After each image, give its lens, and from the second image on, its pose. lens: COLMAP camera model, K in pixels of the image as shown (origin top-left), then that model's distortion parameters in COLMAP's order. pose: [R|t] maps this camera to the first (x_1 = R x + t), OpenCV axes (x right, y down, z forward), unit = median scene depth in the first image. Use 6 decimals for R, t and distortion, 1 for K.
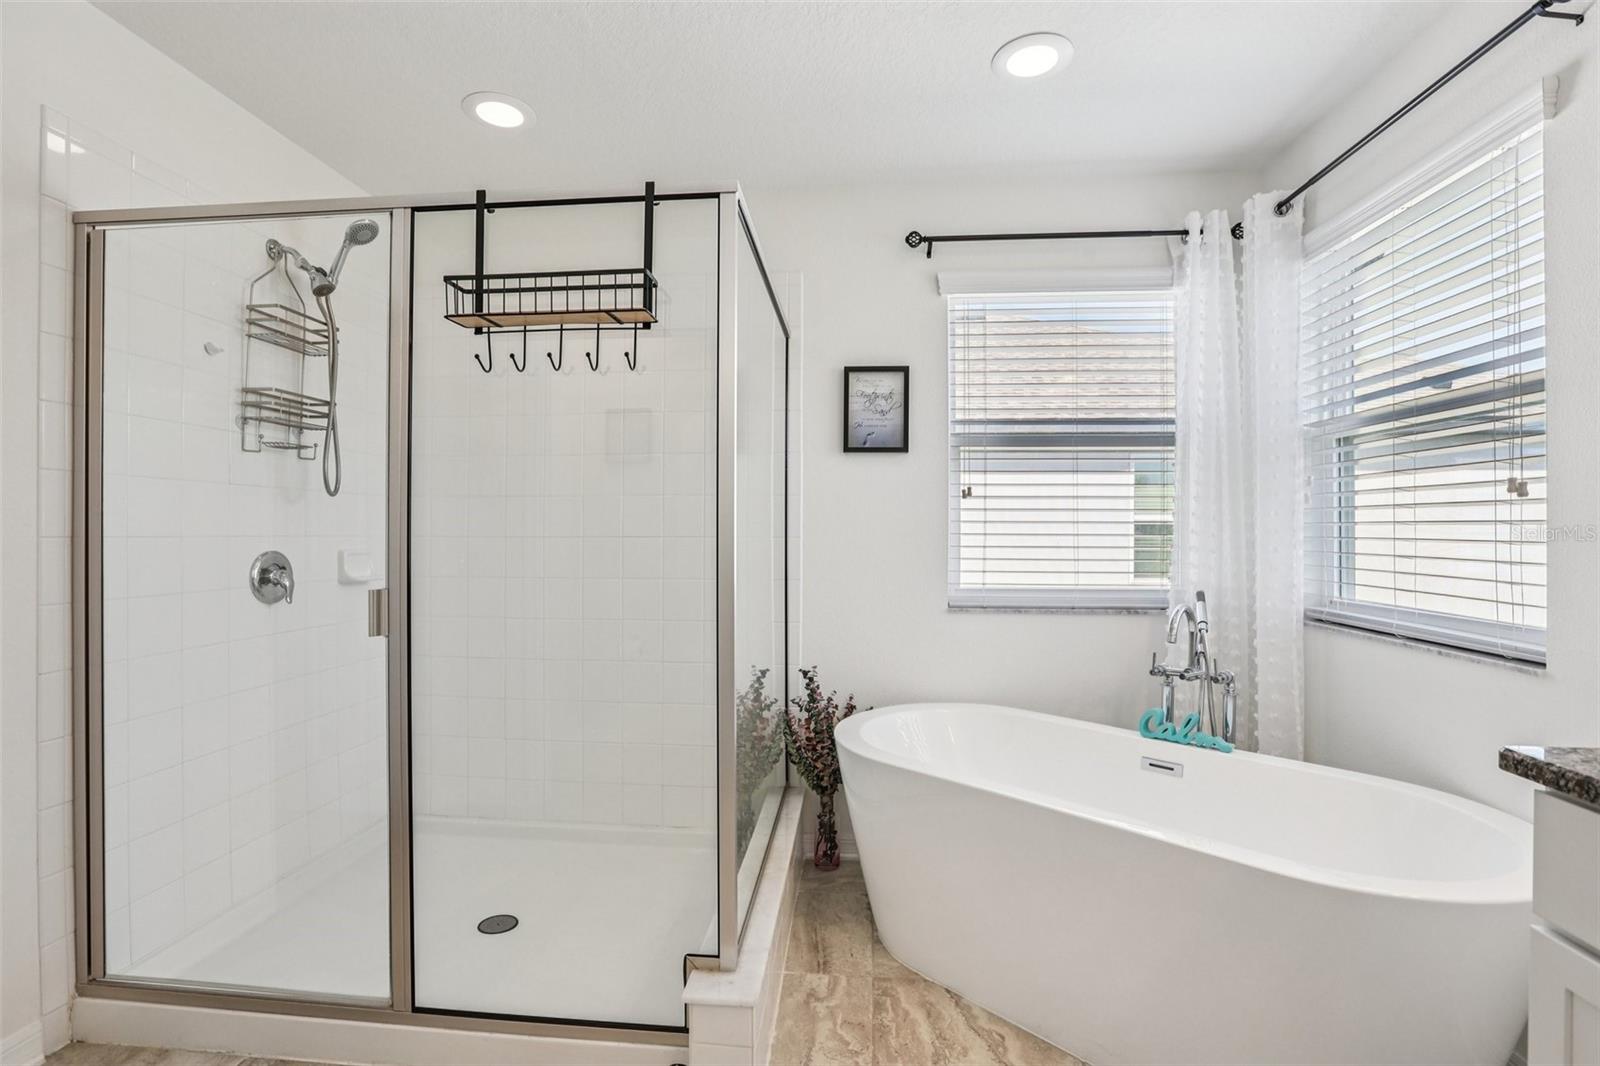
lens RADIAL K [[762.5, 0, 790.6], [0, 762.5, 536.5], [0, 0, 1]] dist [-0.045729, 0.015867]
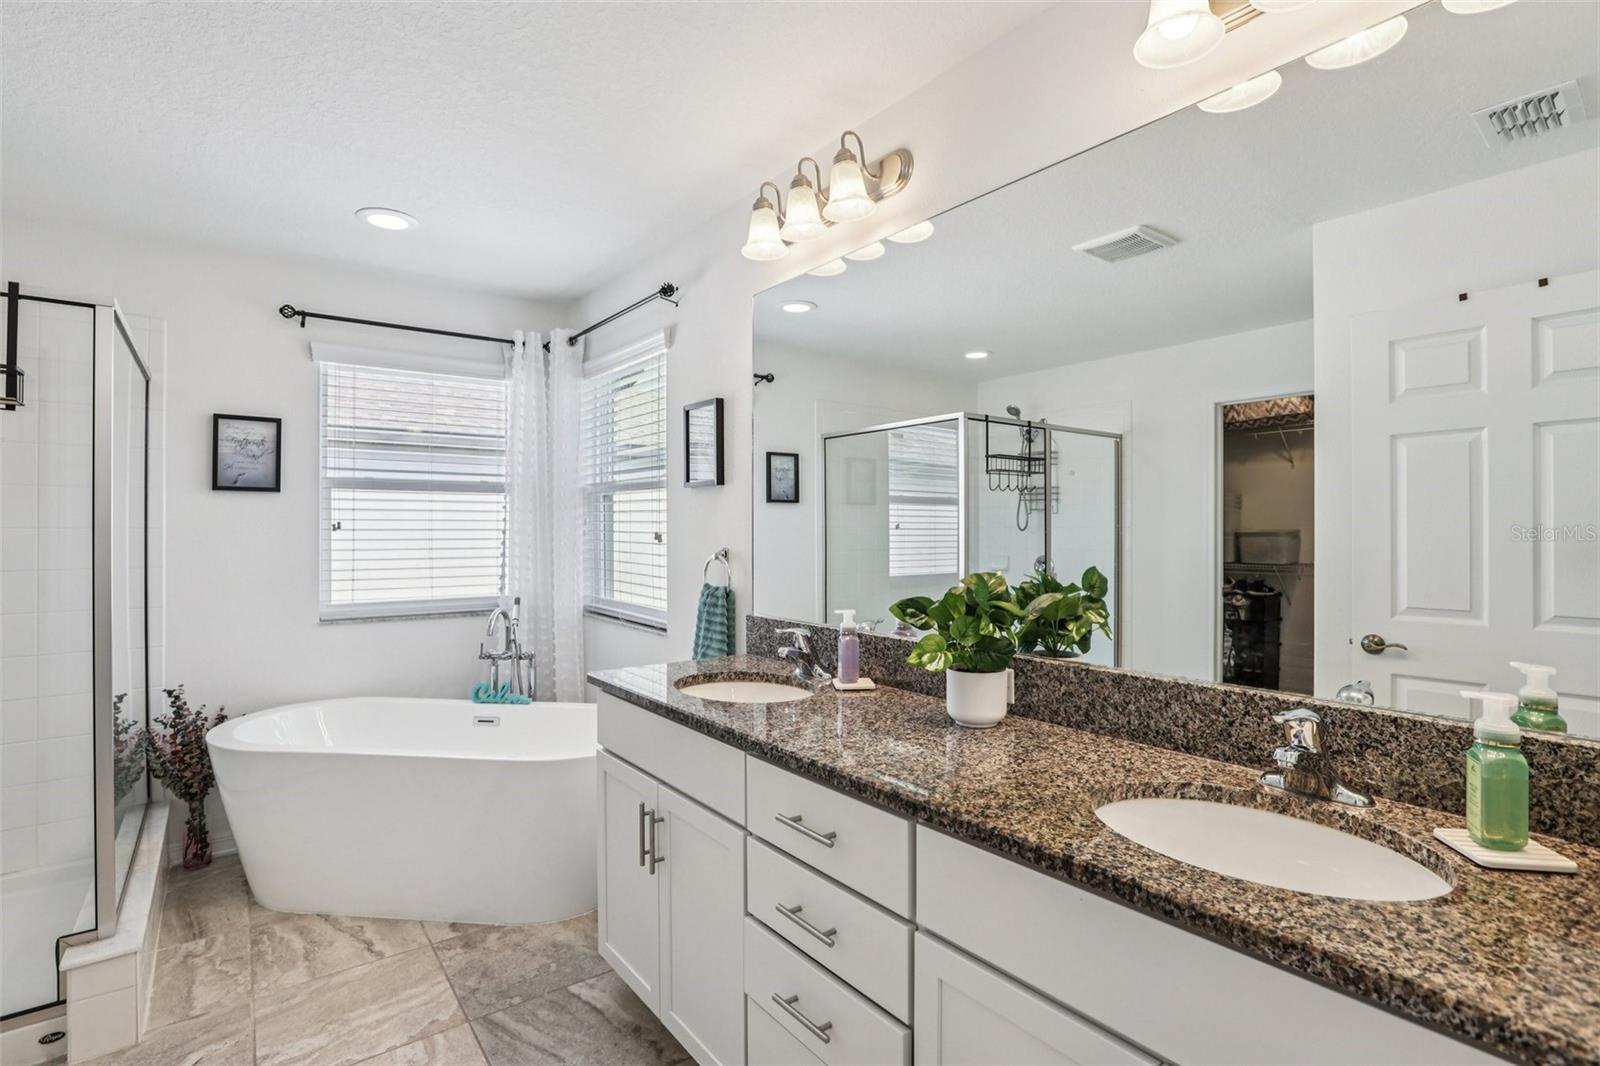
lens RADIAL K [[762.5, 0, 799.3], [0, 762.5, 528.9], [0, 0, 1]] dist [-0.045729, 0.015867]
pose [[0.733490, -0.001695, 0.679699, -0.045286], [0.004453, 0.999987, -0.002311, -0.050665], [-0.679686, 0.004722, 0.733488, -0.413984]]
